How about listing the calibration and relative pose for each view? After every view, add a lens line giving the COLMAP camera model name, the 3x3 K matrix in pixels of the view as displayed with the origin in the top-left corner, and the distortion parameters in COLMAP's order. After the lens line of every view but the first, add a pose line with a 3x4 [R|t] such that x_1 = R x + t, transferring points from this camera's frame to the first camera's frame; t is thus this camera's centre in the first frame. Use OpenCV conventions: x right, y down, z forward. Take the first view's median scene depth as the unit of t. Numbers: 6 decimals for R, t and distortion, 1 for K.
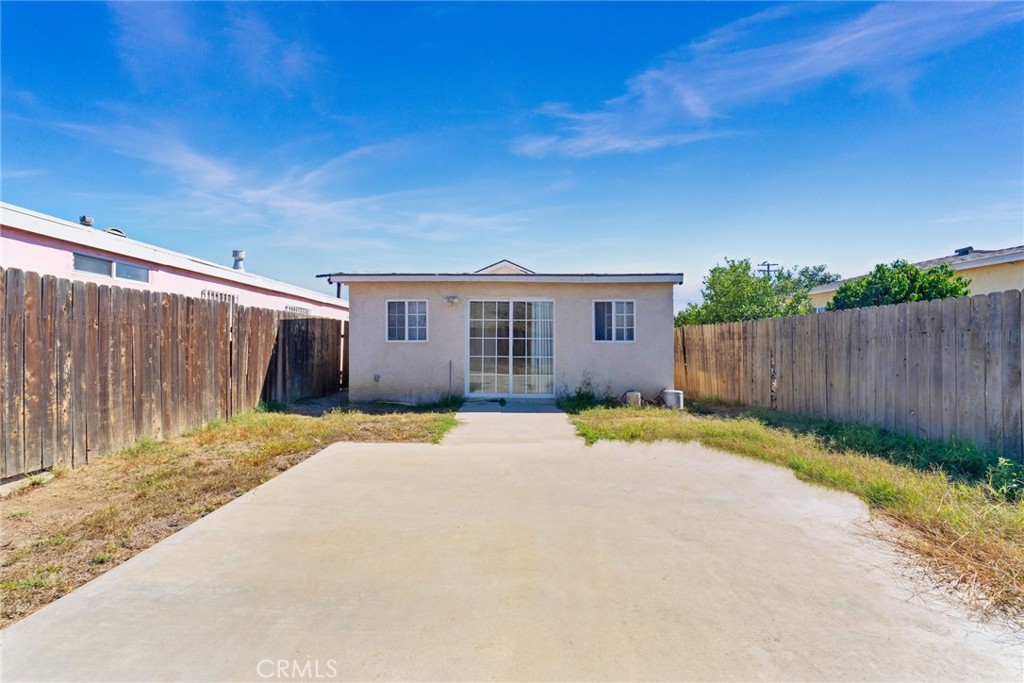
lens RADIAL K [[420.5, 0, 509.3], [0, 420.5, 335.4], [0, 0, 1]] dist [-0.000605, -0.001069]
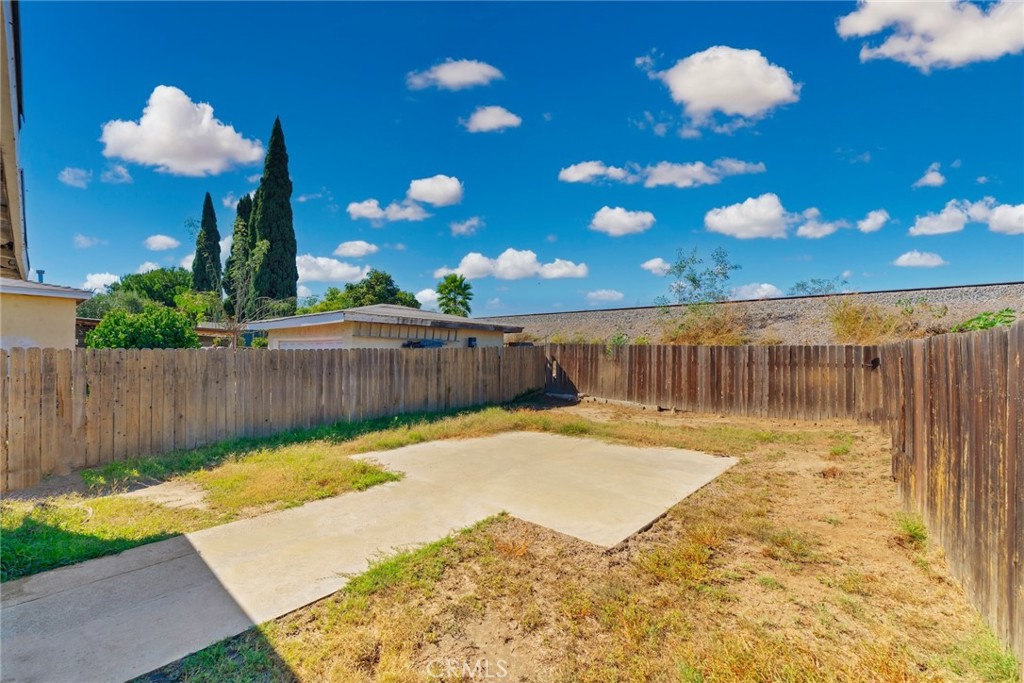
lens RADIAL K [[420.5, 0, 507.1], [0, 420.5, 345.3], [0, 0, 1]] dist [-0.000605, -0.001069]
pose [[-0.758021, 0.005964, 0.652203, -0.437112], [-0.022896, 0.999099, -0.035748, -0.035173], [-0.651829, -0.042031, -0.757201, 0.975571]]
